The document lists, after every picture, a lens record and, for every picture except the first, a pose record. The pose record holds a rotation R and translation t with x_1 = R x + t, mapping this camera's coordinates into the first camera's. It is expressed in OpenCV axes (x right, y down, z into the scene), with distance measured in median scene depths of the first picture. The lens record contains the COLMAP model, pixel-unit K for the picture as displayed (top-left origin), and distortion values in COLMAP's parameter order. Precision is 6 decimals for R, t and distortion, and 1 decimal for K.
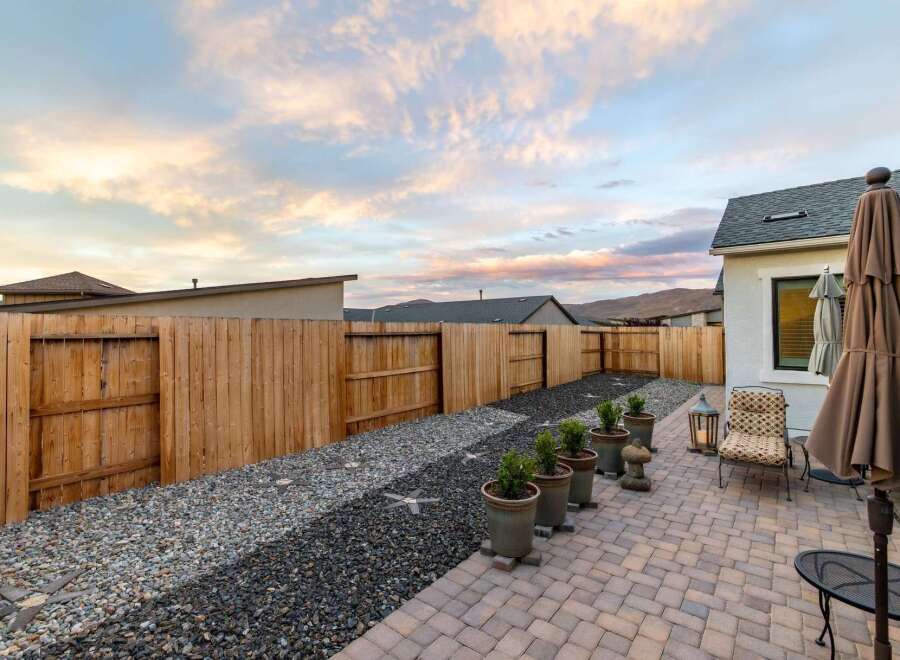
lens RADIAL K [[426.5, 0, 450.0], [0, 426.5, 330.0], [0, 0, 1]] dist [0.000274, 0.000011]
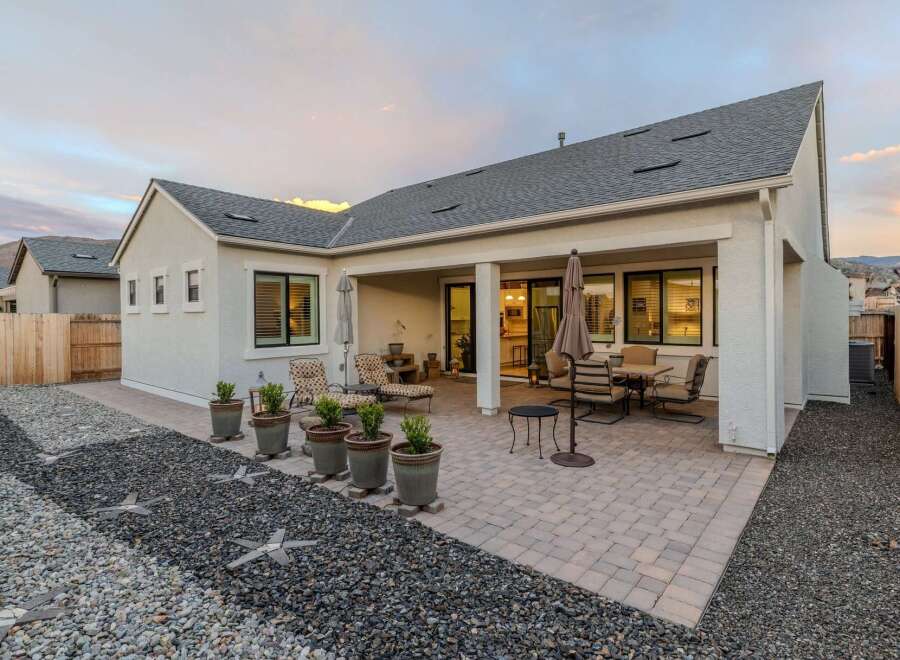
lens RADIAL K [[472.3, 0, 450.0], [0, 472.3, 330.0], [0, 0, 1]] dist [-0.001391, -0.000217]
pose [[0.022621, -0.018171, 0.999579, -0.798952], [0.004763, 0.999825, 0.018067, 0.031940], [-0.999733, 0.004353, 0.022703, 0.649239]]
